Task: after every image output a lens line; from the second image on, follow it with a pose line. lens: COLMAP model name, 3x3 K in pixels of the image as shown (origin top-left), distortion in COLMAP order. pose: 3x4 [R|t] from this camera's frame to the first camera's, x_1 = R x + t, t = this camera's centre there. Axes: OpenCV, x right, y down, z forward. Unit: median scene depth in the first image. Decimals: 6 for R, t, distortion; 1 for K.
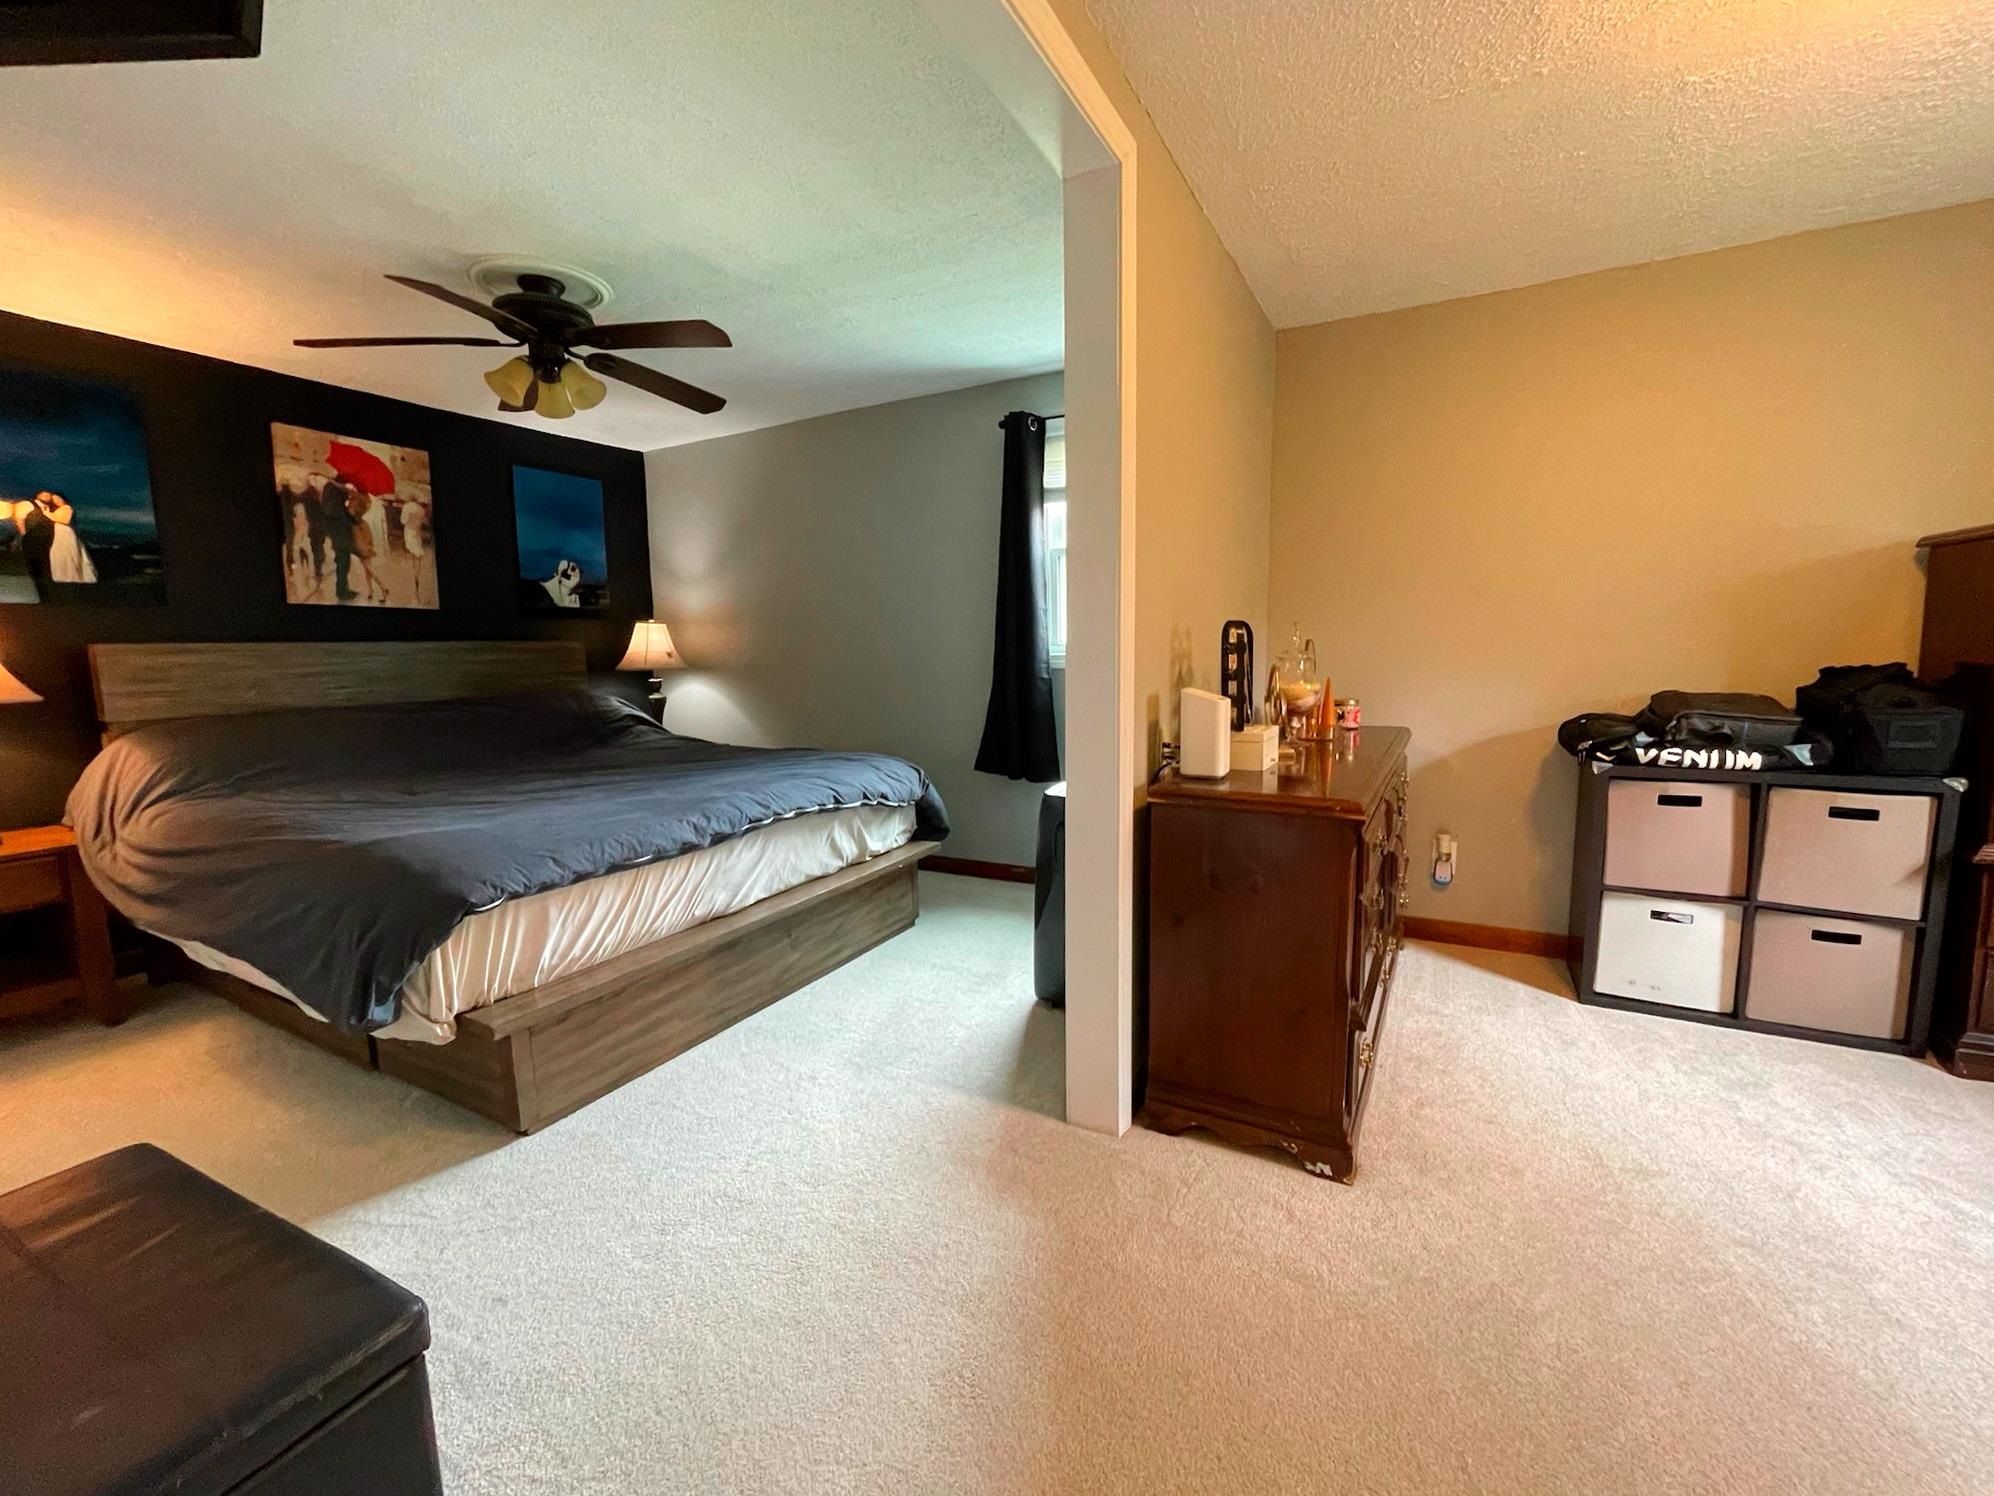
lens RADIAL K [[833.3, 0, 997.0], [0, 833.3, 748.0], [0, 0, 1]] dist [0.000935, -0.000673]
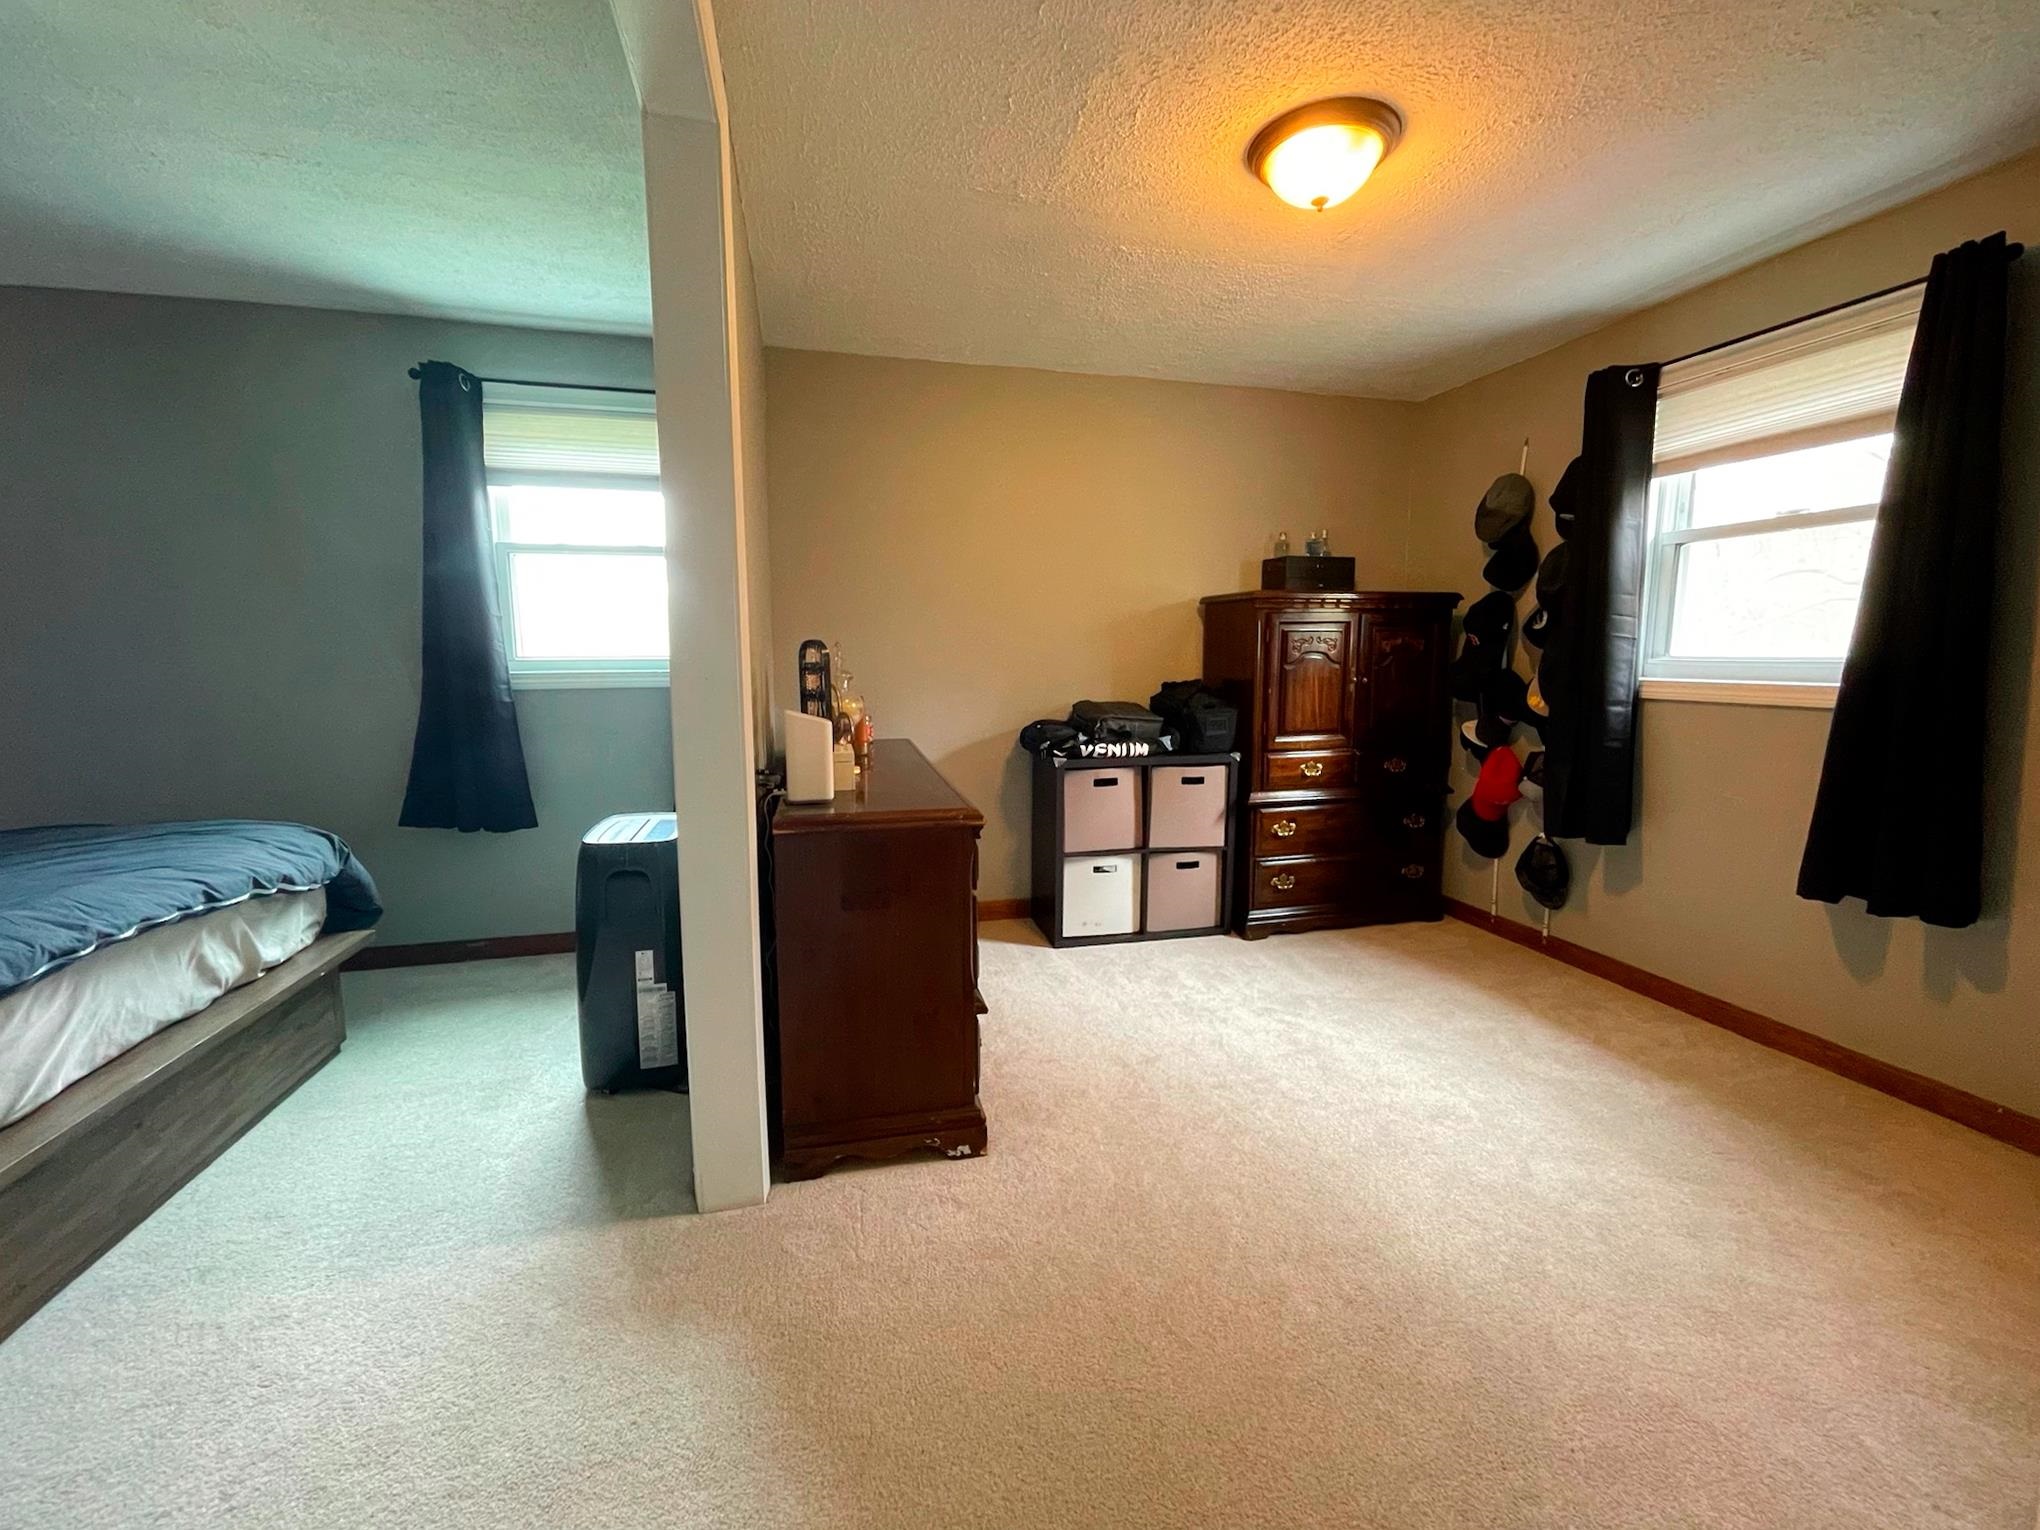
lens RADIAL K [[829.5, 0, 1015.6], [0, 829.5, 768.7], [0, 0, 1]] dist [0.000281, -0.000683]
pose [[0.741489, -0.078752, 0.666328, -0.176013], [0.074452, 0.996612, 0.034938, -0.016152], [-0.666822, 0.023703, 0.744840, 0.102364]]
